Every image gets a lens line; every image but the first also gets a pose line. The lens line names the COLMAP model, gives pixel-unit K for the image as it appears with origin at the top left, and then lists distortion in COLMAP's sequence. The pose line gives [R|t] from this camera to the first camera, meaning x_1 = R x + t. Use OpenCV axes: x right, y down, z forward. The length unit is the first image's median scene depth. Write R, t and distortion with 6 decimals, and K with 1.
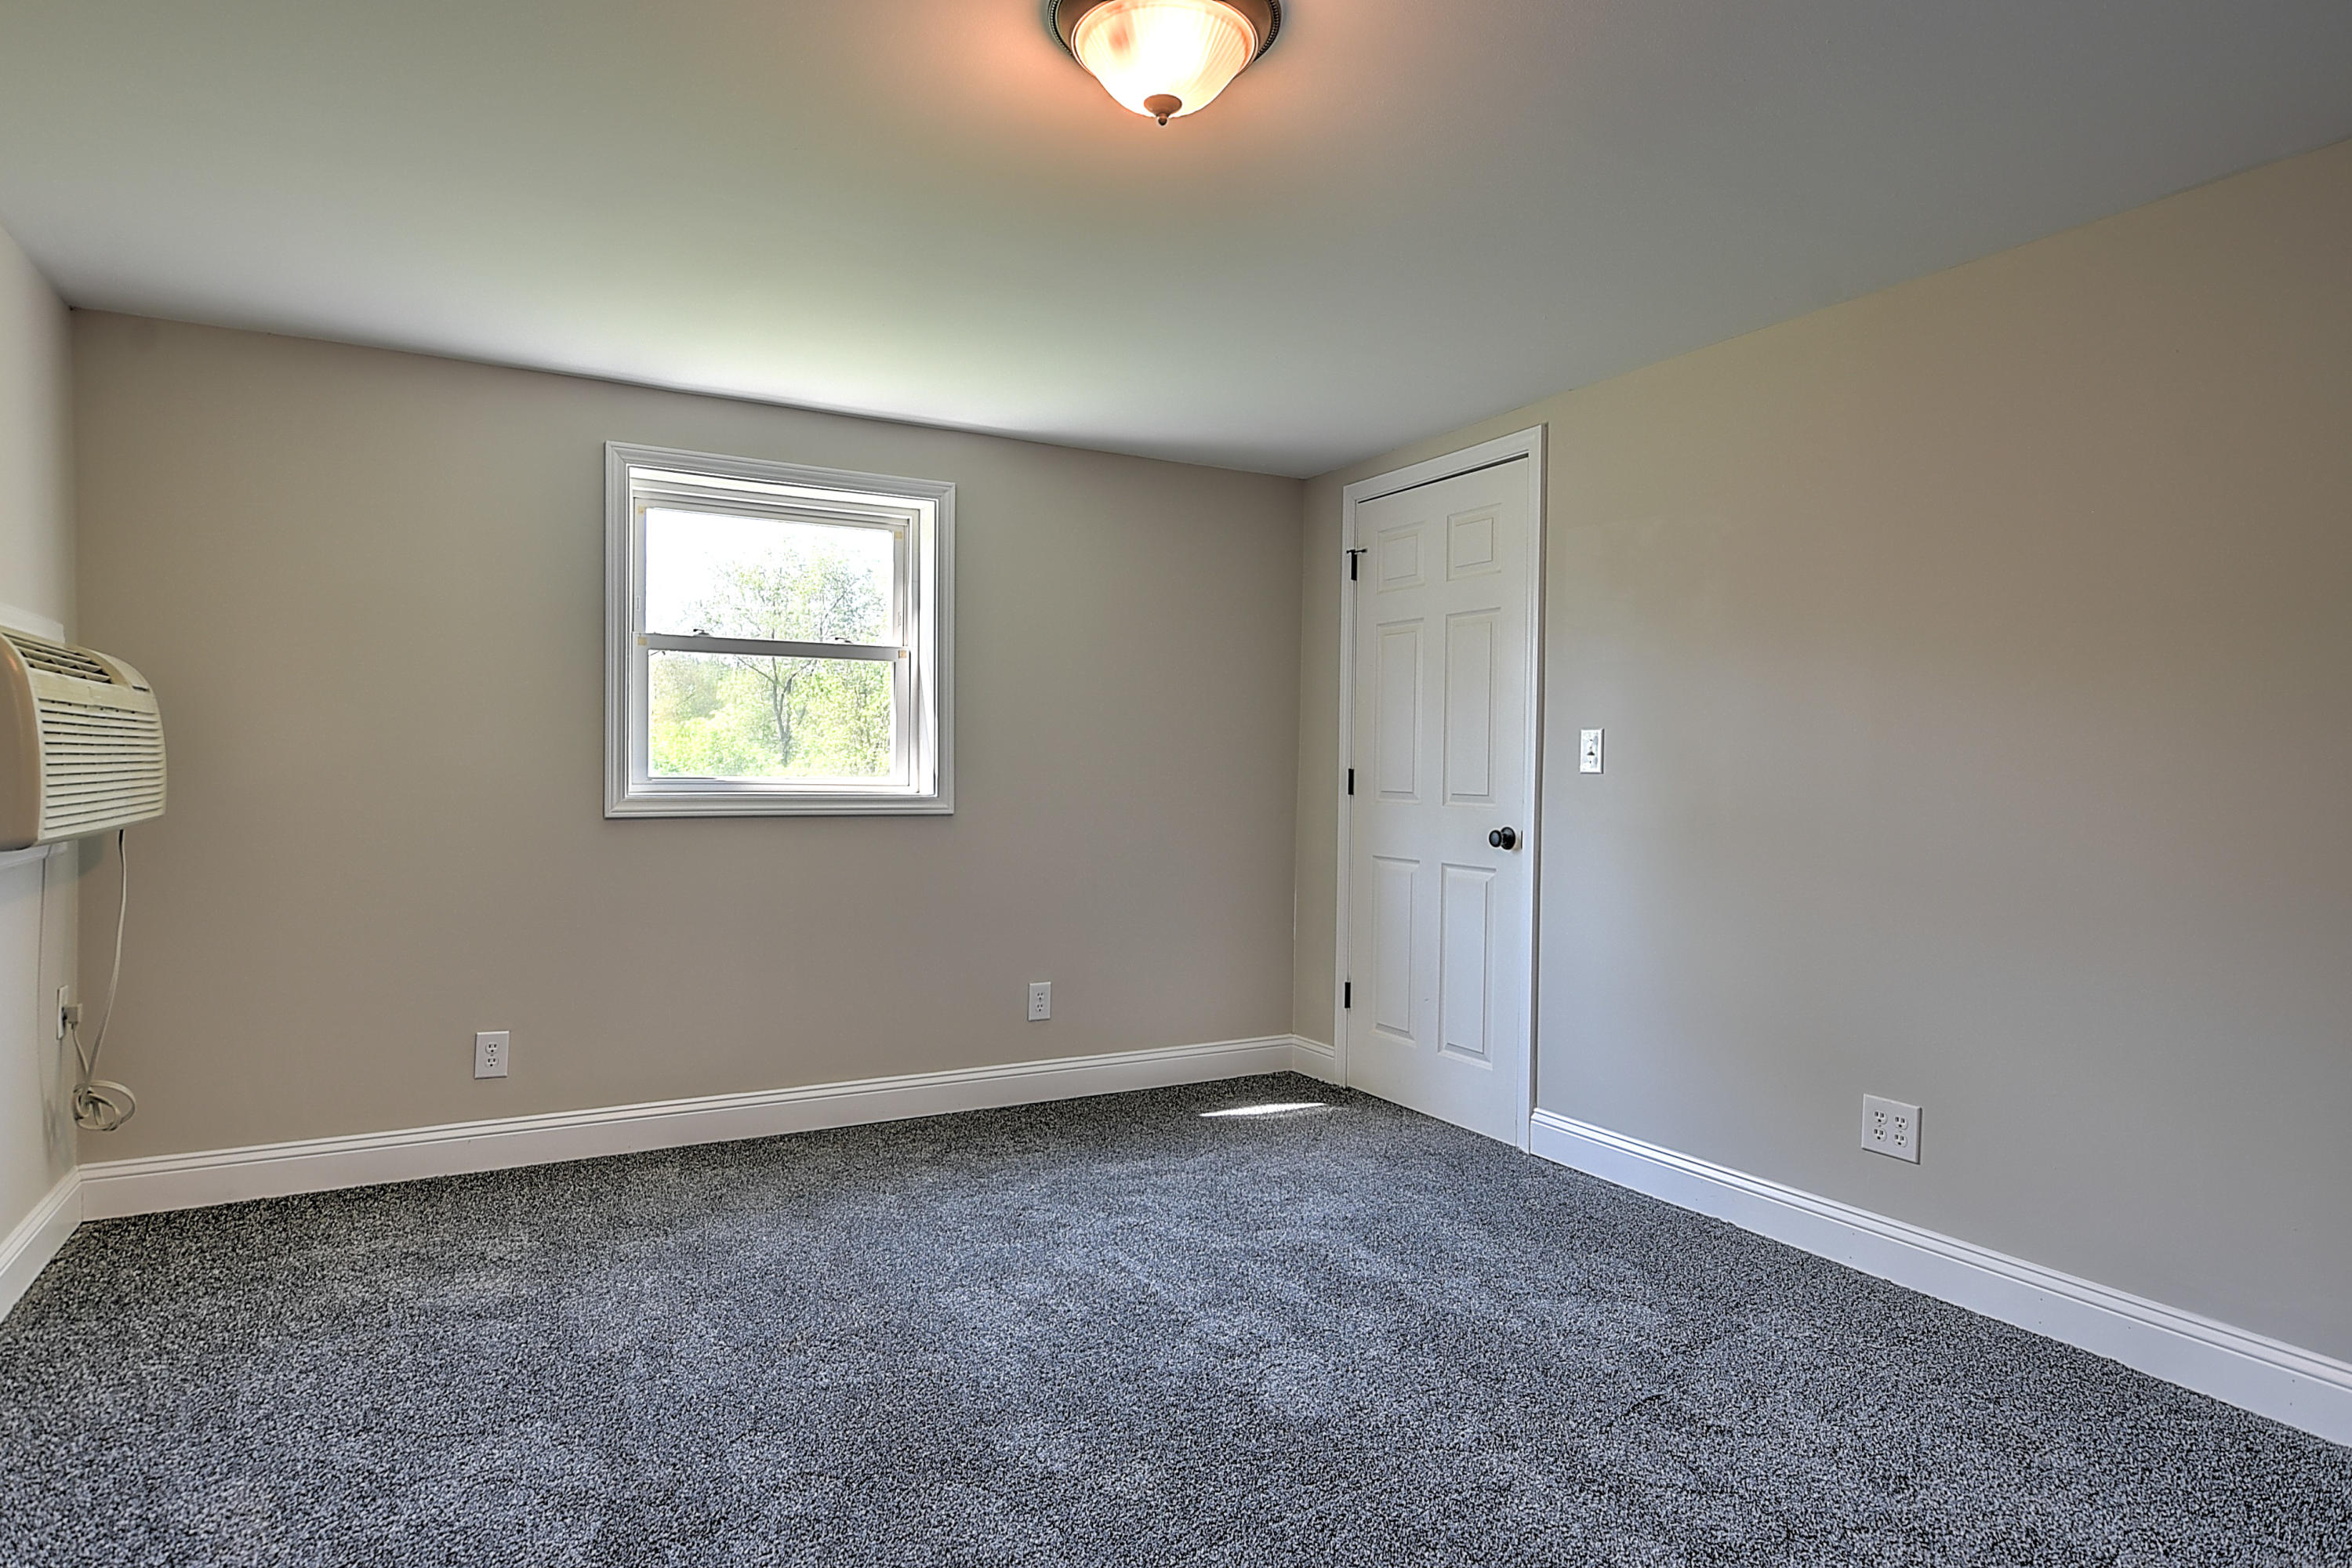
lens RADIAL K [[1297.5, 0, 1159.8], [0, 1297.5, 789.3], [0, 0, 1]] dist [-0.014971, 0.012780]
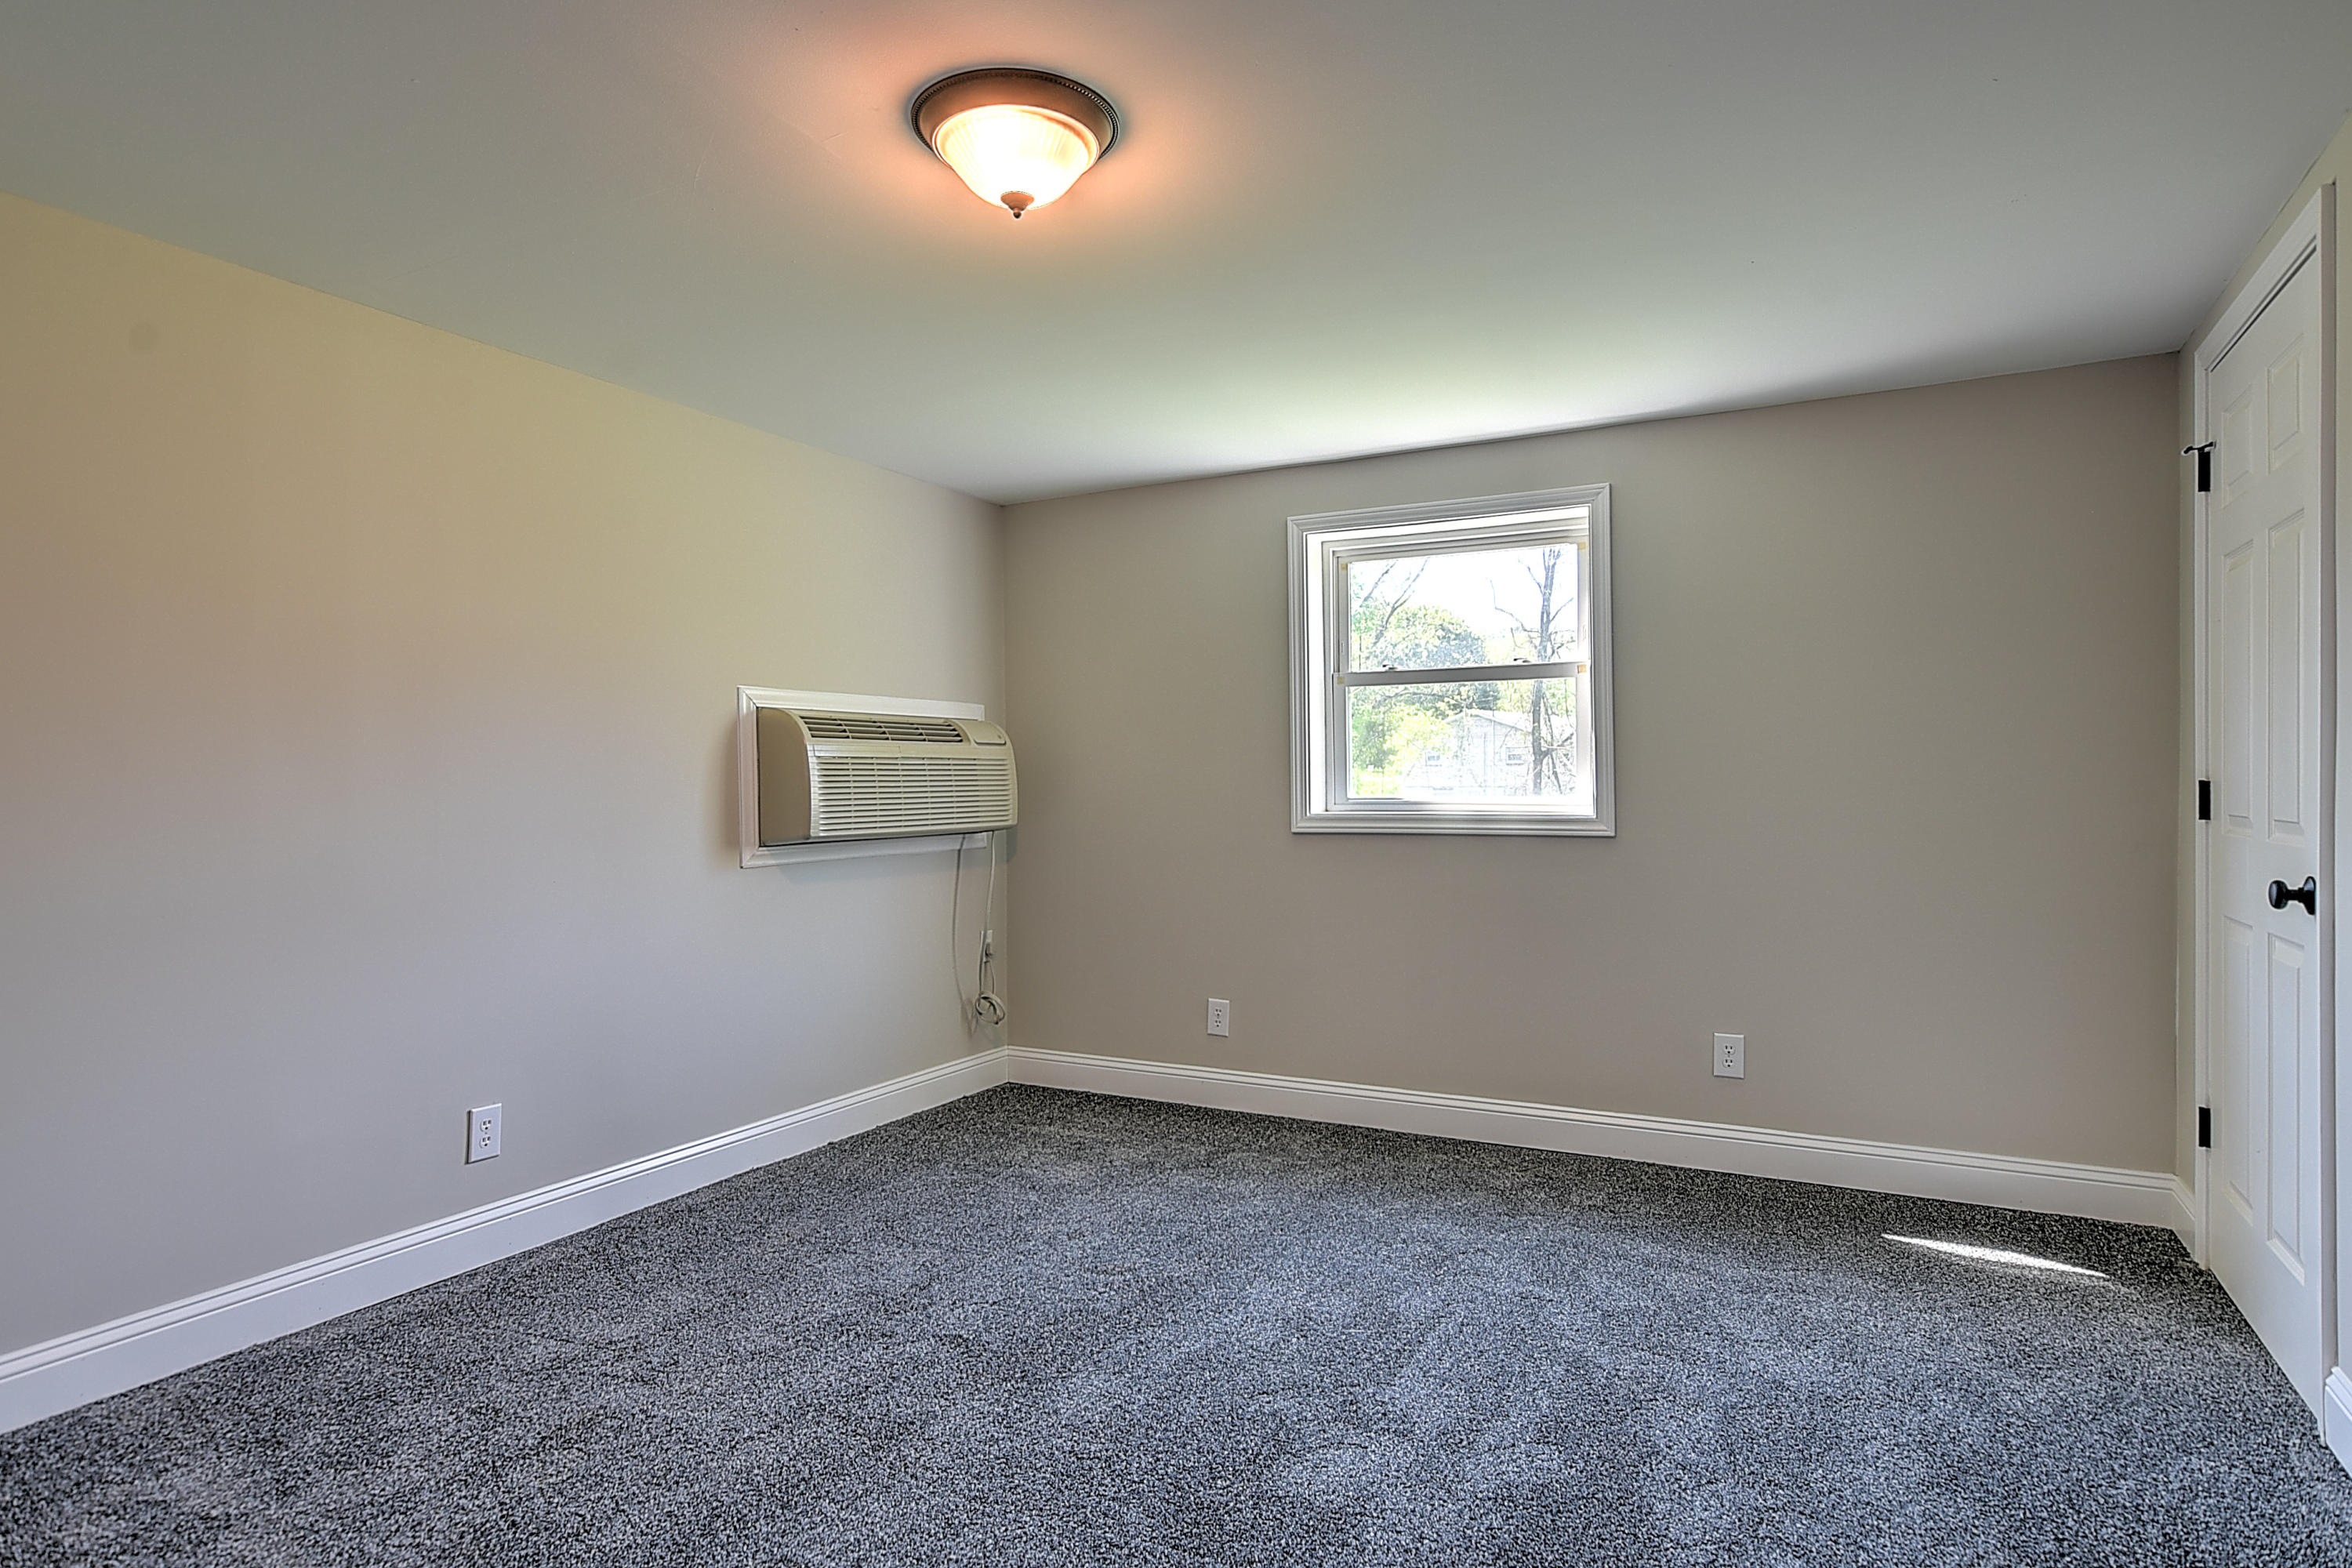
lens RADIAL K [[1297.5, 0, 1159.8], [0, 1297.5, 789.3], [0, 0, 1]] dist [-0.014971, 0.012780]
pose [[0.534907, -0.010777, -0.844842, 0.485067], [-0.001827, 0.999902, -0.013912, -0.001087], [0.844909, 0.008986, 0.534835, 0.243593]]
